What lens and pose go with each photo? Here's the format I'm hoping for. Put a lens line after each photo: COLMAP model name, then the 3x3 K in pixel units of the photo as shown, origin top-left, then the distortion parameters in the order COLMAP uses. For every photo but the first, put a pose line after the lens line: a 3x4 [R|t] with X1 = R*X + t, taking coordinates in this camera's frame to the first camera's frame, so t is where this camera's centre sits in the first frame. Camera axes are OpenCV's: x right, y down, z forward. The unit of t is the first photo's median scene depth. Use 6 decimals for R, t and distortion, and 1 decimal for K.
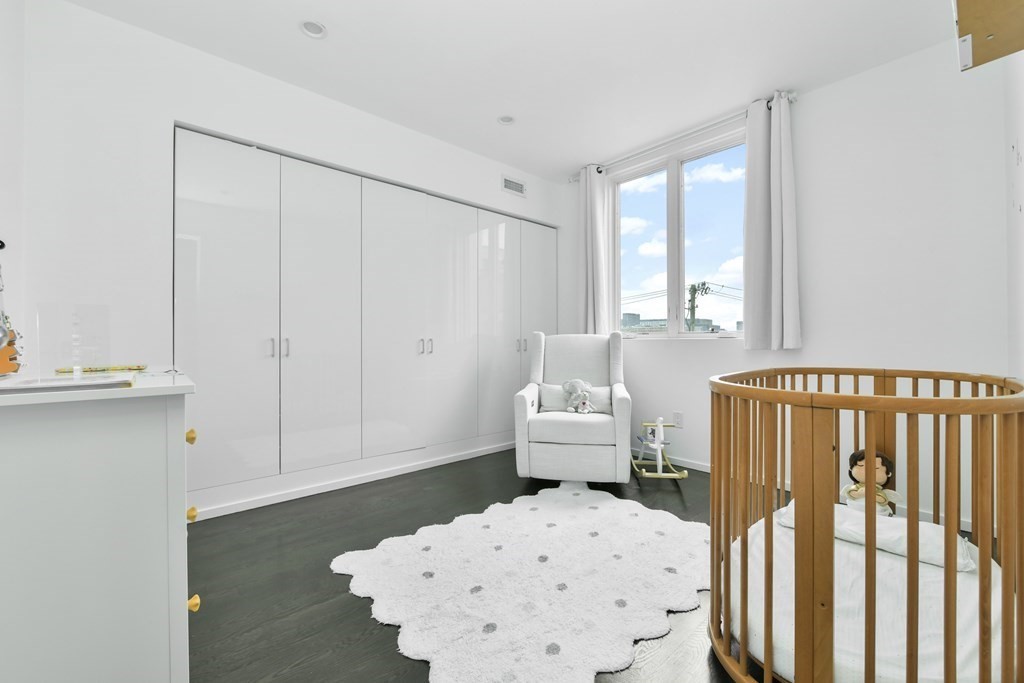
lens RADIAL K [[416.7, 0, 513.6], [0, 416.7, 338.6], [0, 0, 1]] dist [-0.004602, -0.000055]
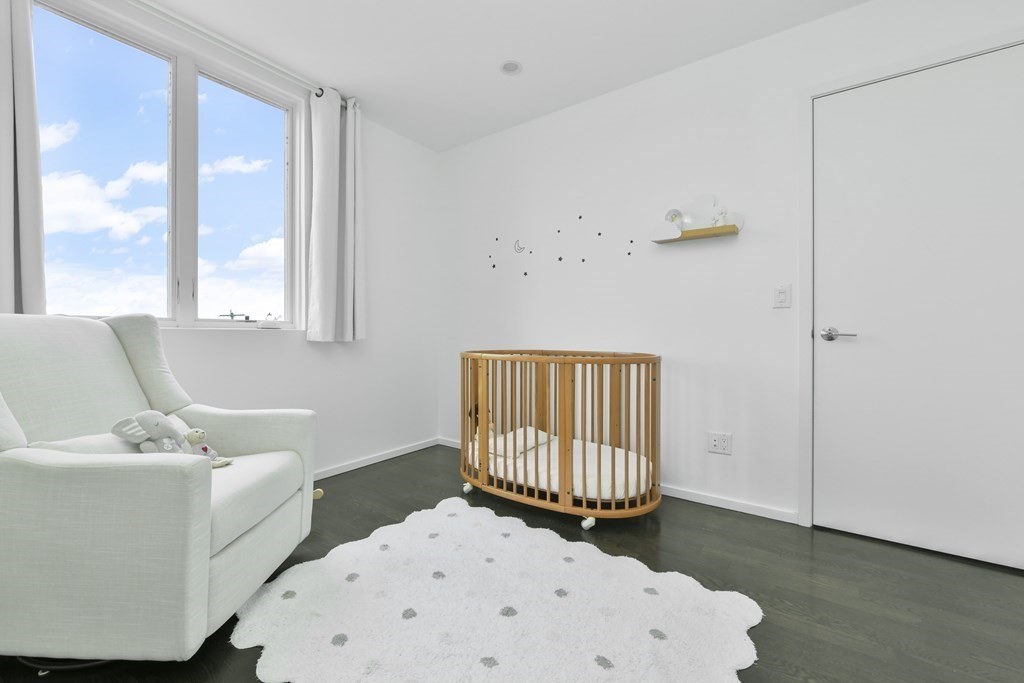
lens RADIAL K [[416.7, 0, 513.6], [0, 416.7, 338.6], [0, 0, 1]] dist [-0.004602, -0.000055]
pose [[-0.235380, -0.010077, 0.971851, -0.649167], [-0.009845, 0.999920, 0.007984, 0.013133], [-0.971854, -0.007689, -0.235460, 1.125787]]
